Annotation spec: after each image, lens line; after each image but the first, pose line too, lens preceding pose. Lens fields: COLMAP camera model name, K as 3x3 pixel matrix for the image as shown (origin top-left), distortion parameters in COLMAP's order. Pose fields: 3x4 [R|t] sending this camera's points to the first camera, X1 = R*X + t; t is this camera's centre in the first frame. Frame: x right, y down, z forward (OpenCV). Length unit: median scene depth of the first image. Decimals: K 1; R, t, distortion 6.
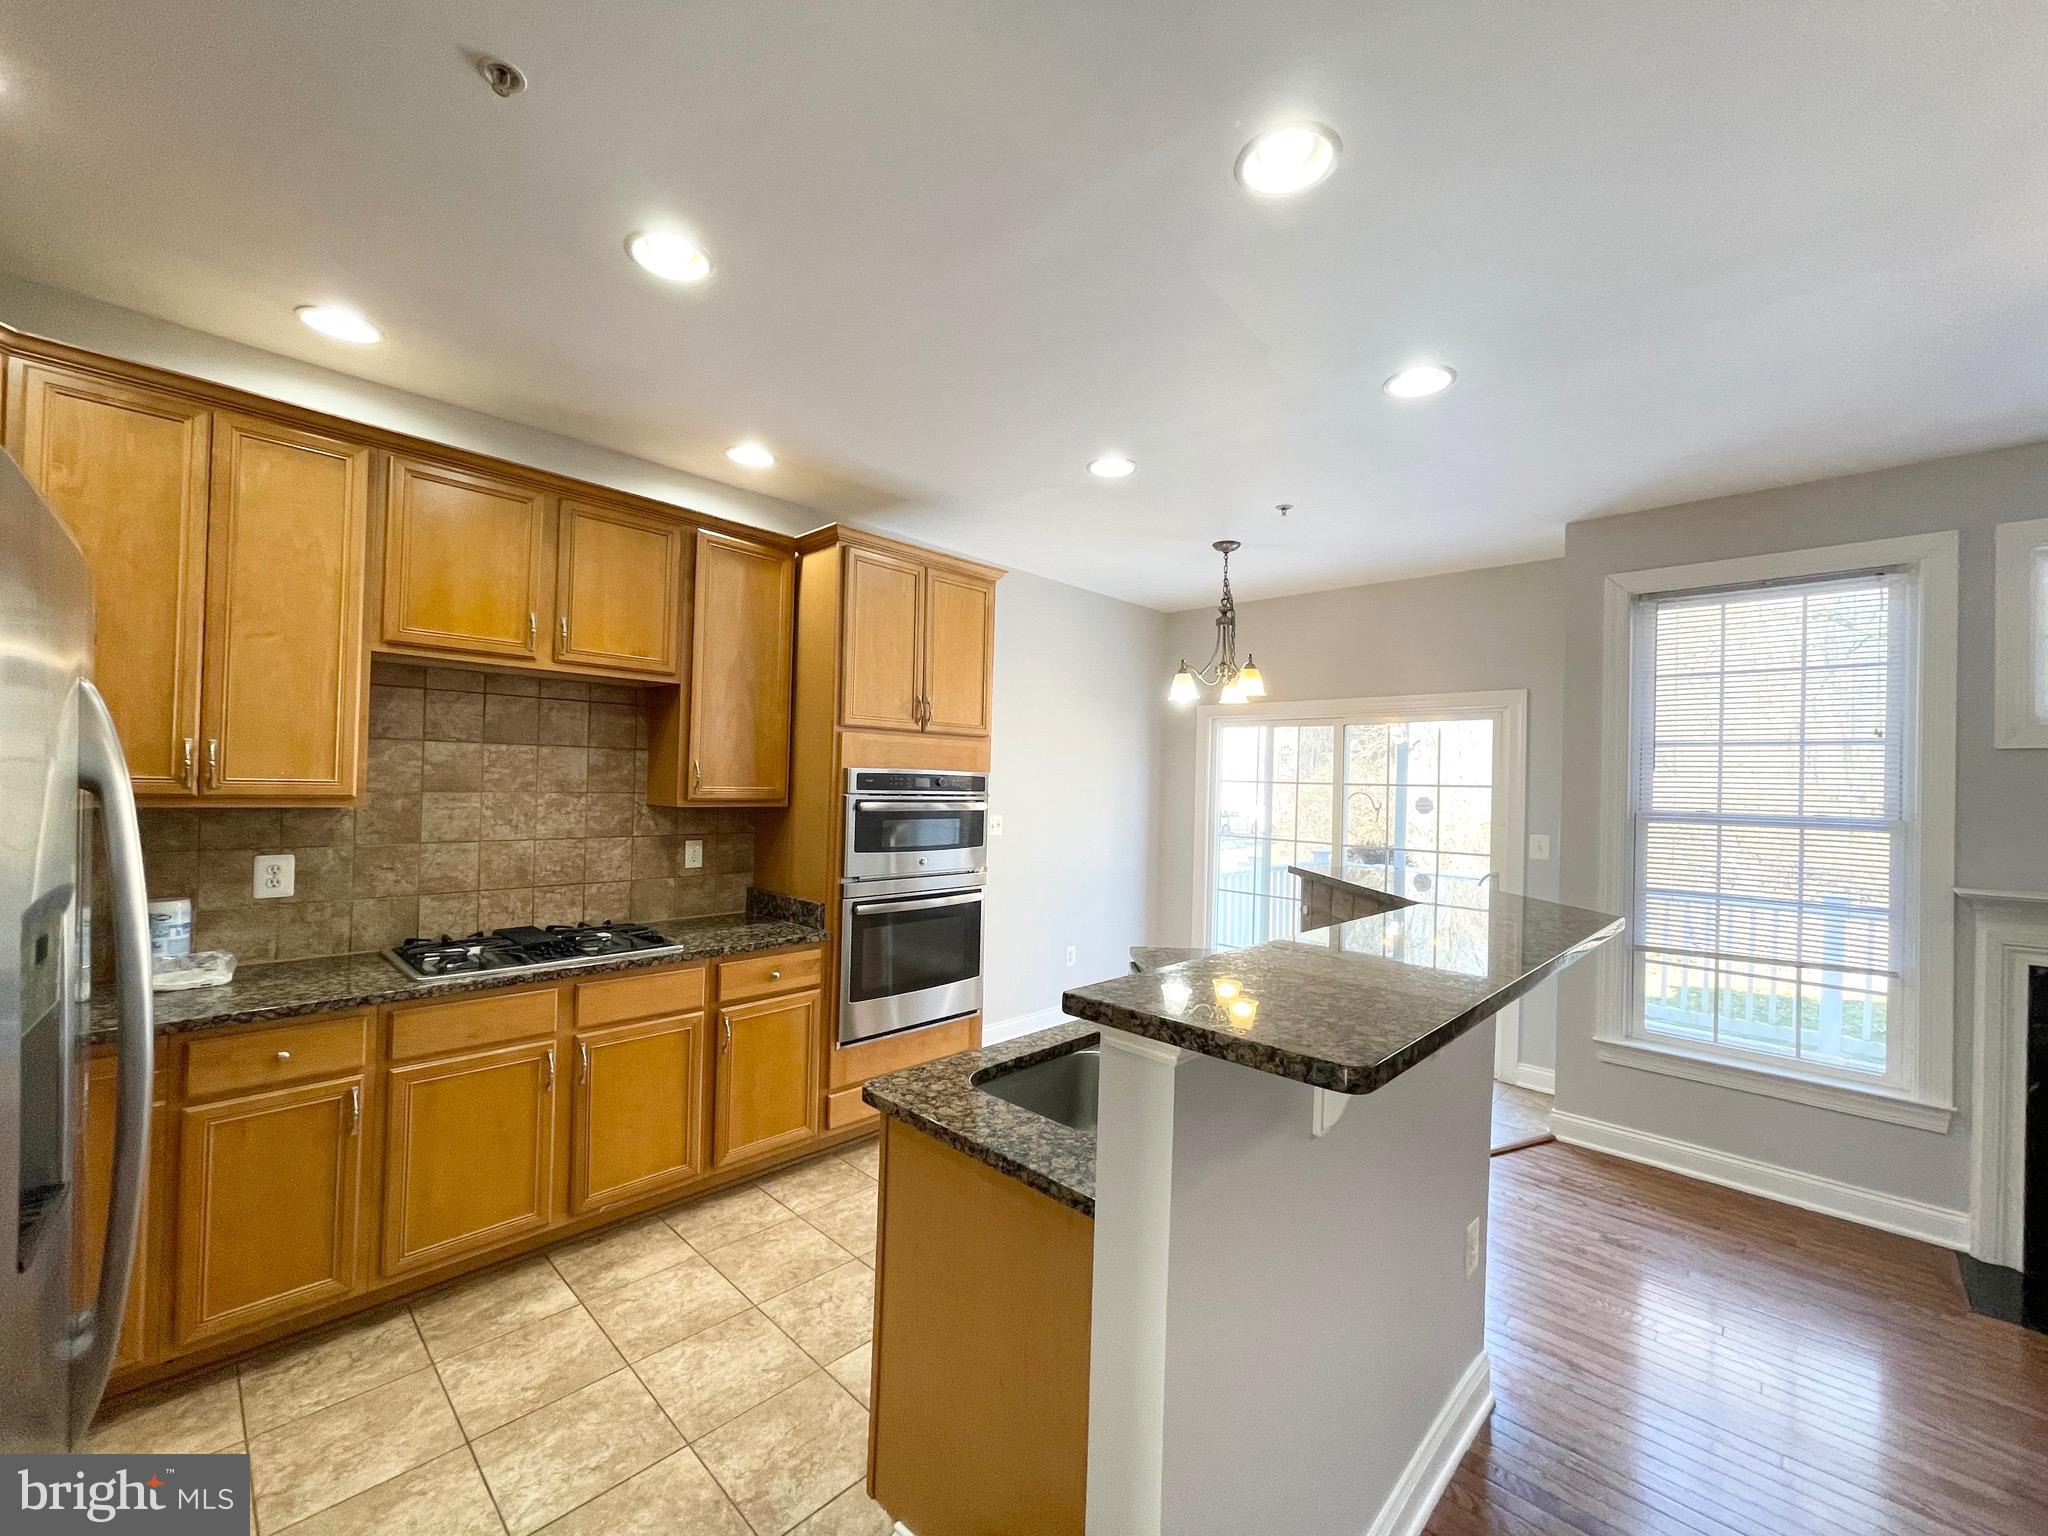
lens RADIAL K [[822.3, 0, 1024.6], [0, 822.3, 773.2], [0, 0, 1]] dist [-0.001754, 0.000270]
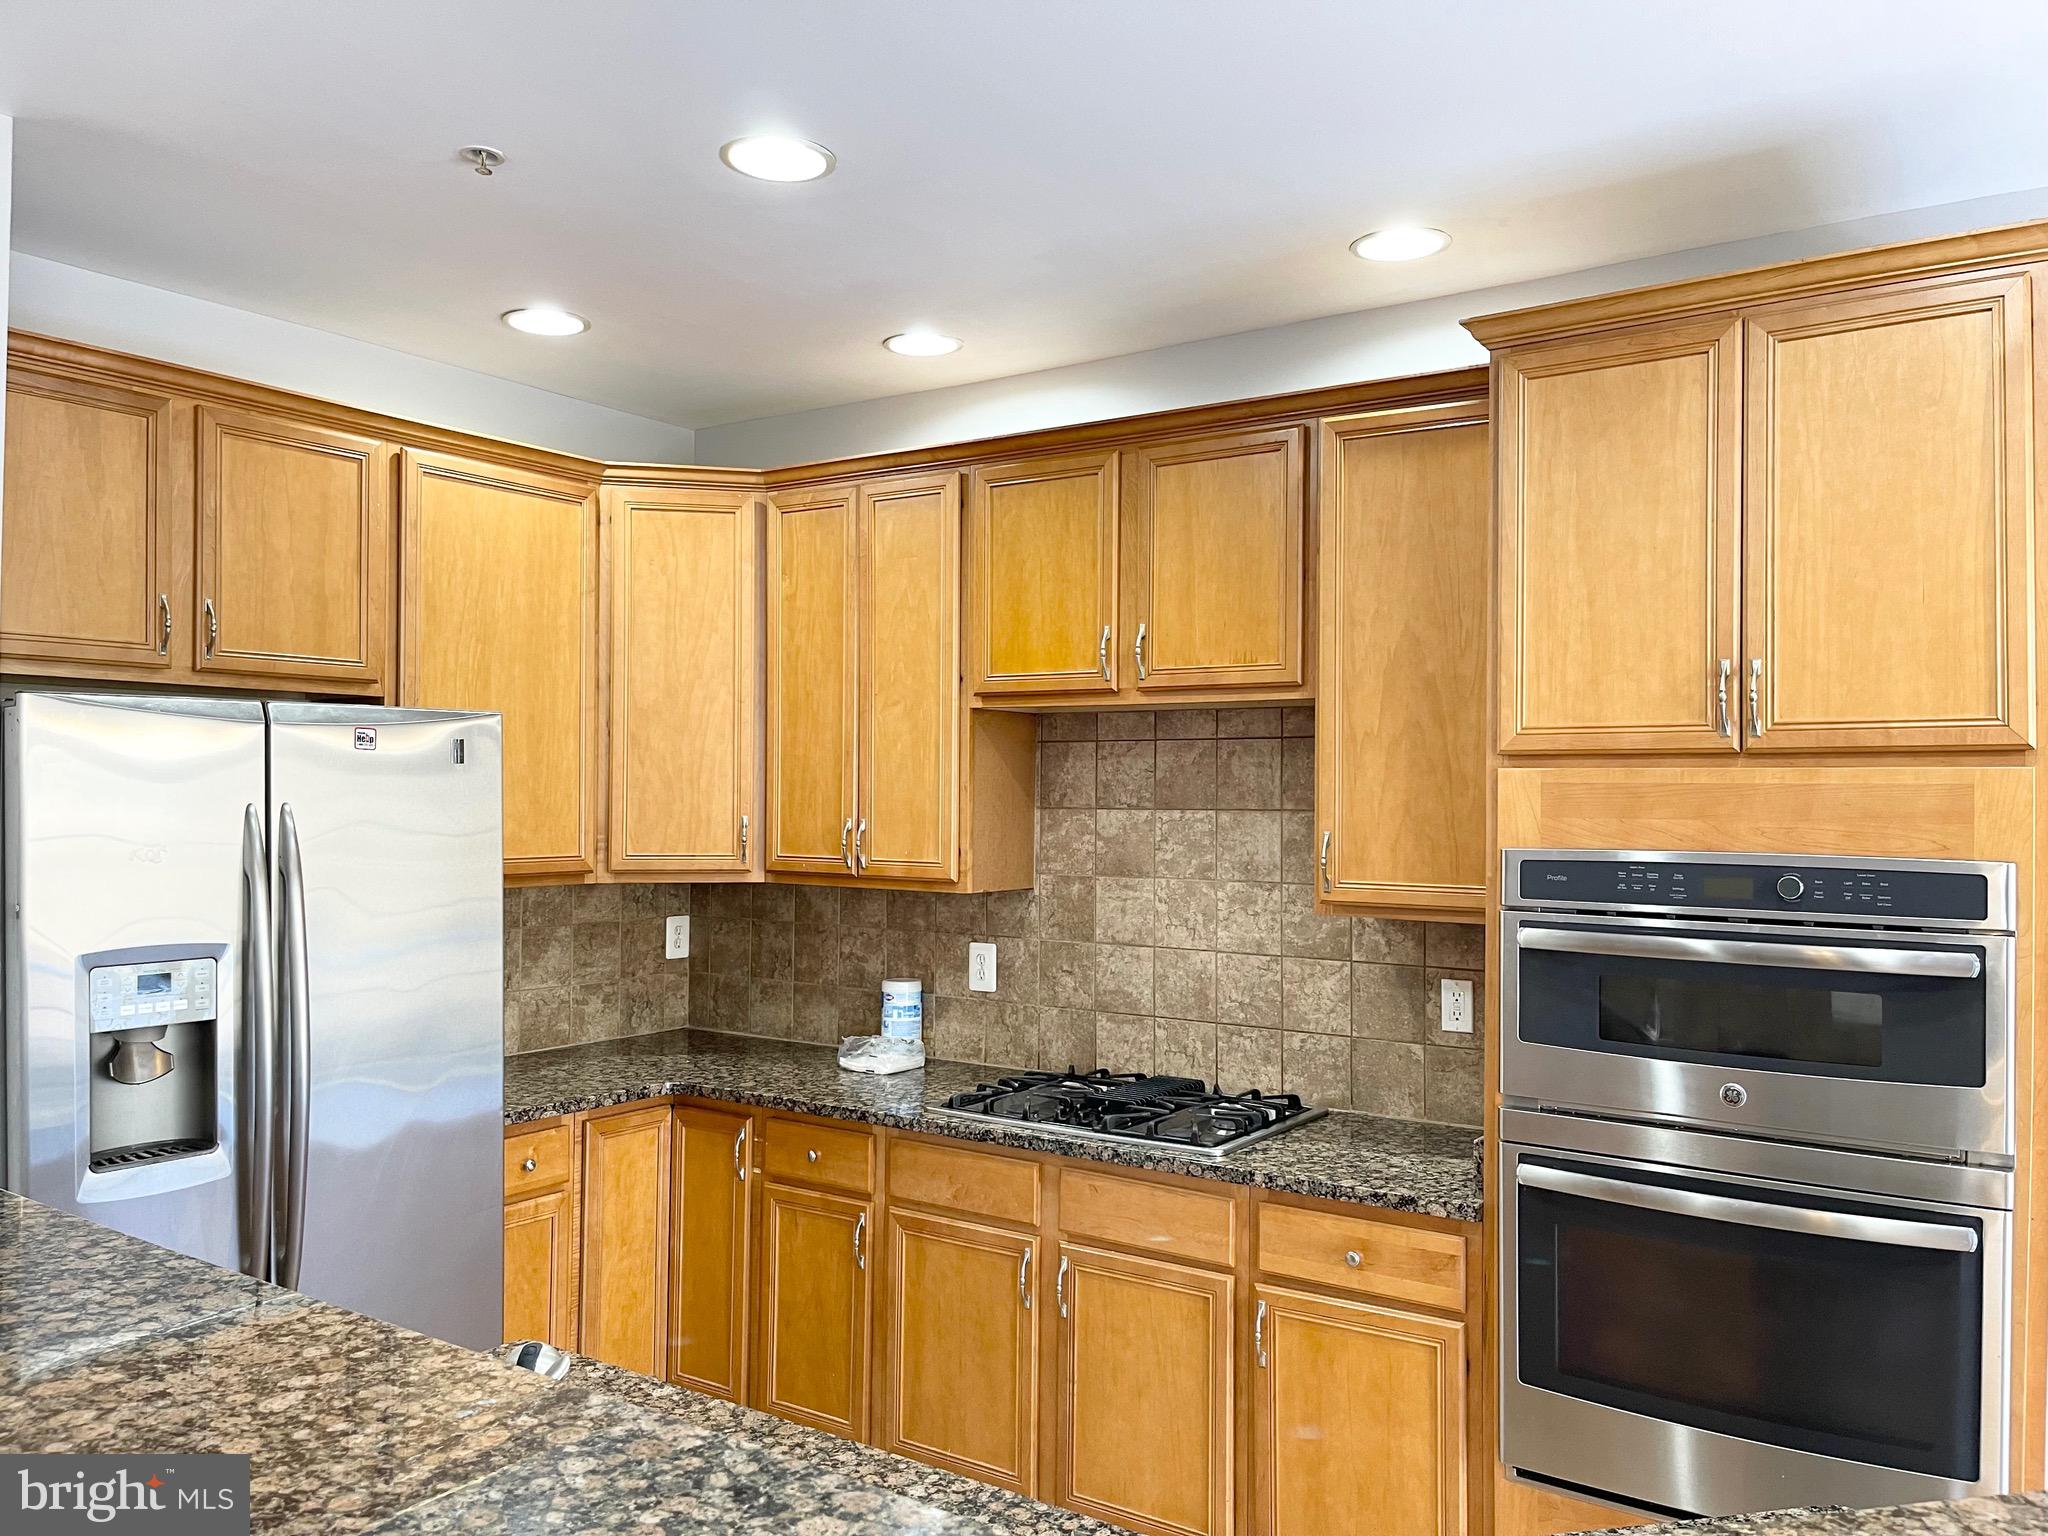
lens RADIAL K [[1546.8, 0, 1038.9], [0, 1546.8, 779.2], [0, 0, 1]] dist [0.068812, -0.080750]
pose [[0.162566, -0.032846, -0.986151, 0.618470], [0.008272, 0.999456, -0.031926, -0.019681], [0.986663, -0.002967, 0.162749, 0.647383]]
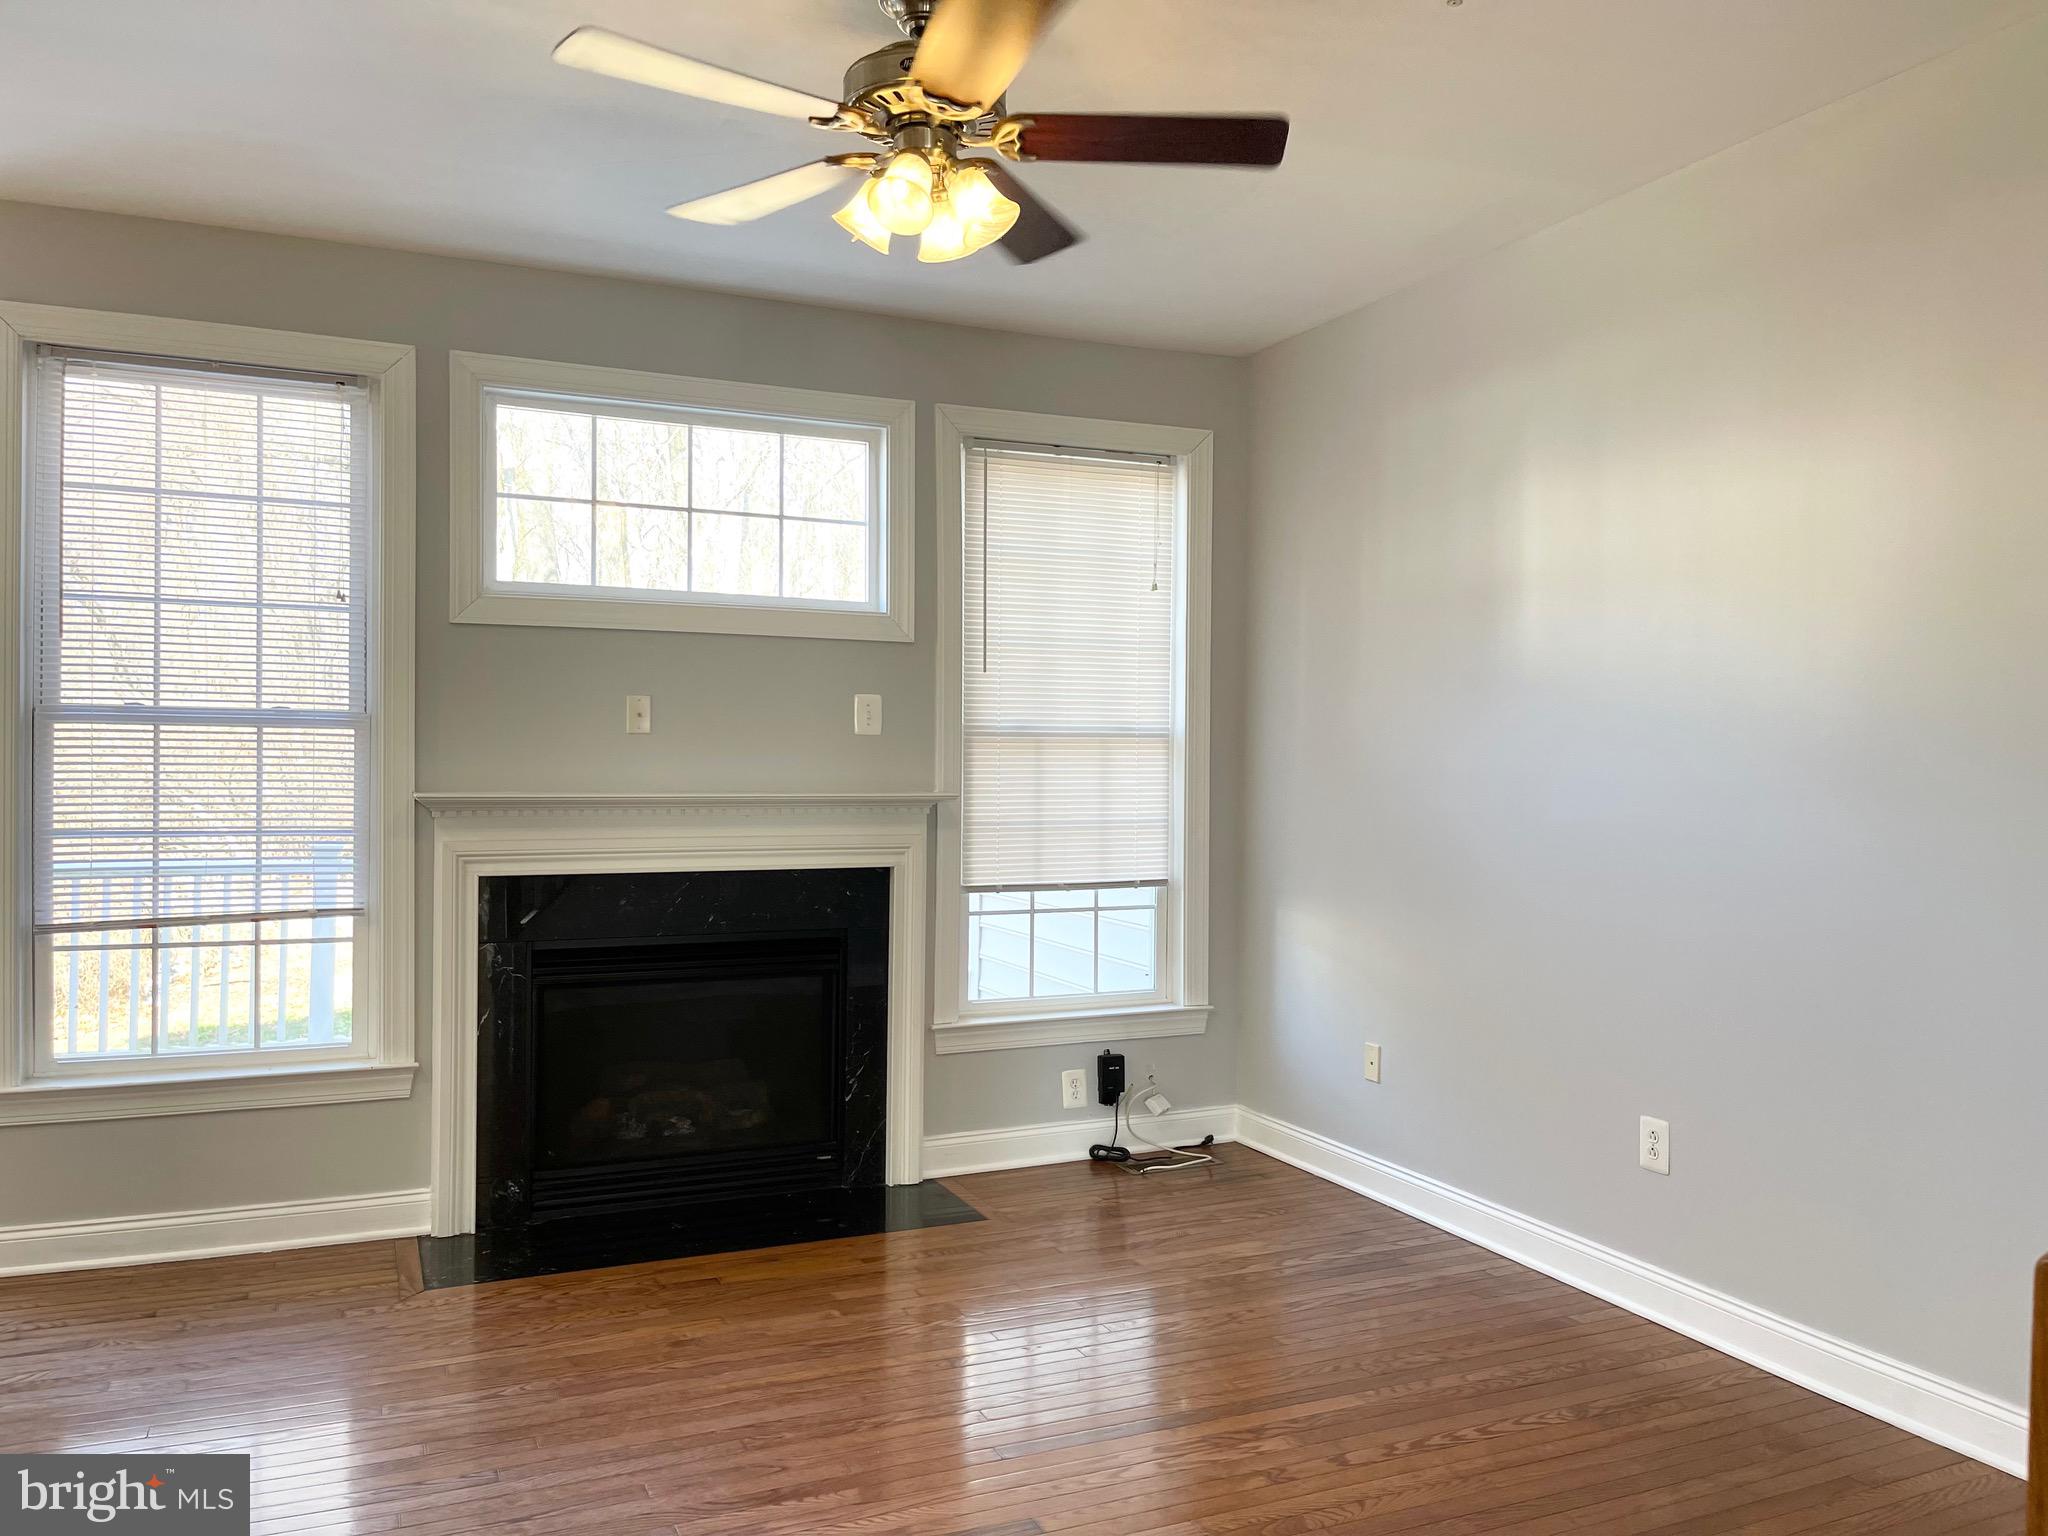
lens RADIAL K [[1546.8, 0, 1038.8], [0, 1546.8, 783.9], [0, 0, 1]] dist [0.068812, -0.080750]
pose [[0.375452, -0.037396, 0.926087, -0.055483], [-0.012406, 0.998893, 0.045365, 0.050401], [-0.926759, -0.028521, 0.374573, -0.136484]]
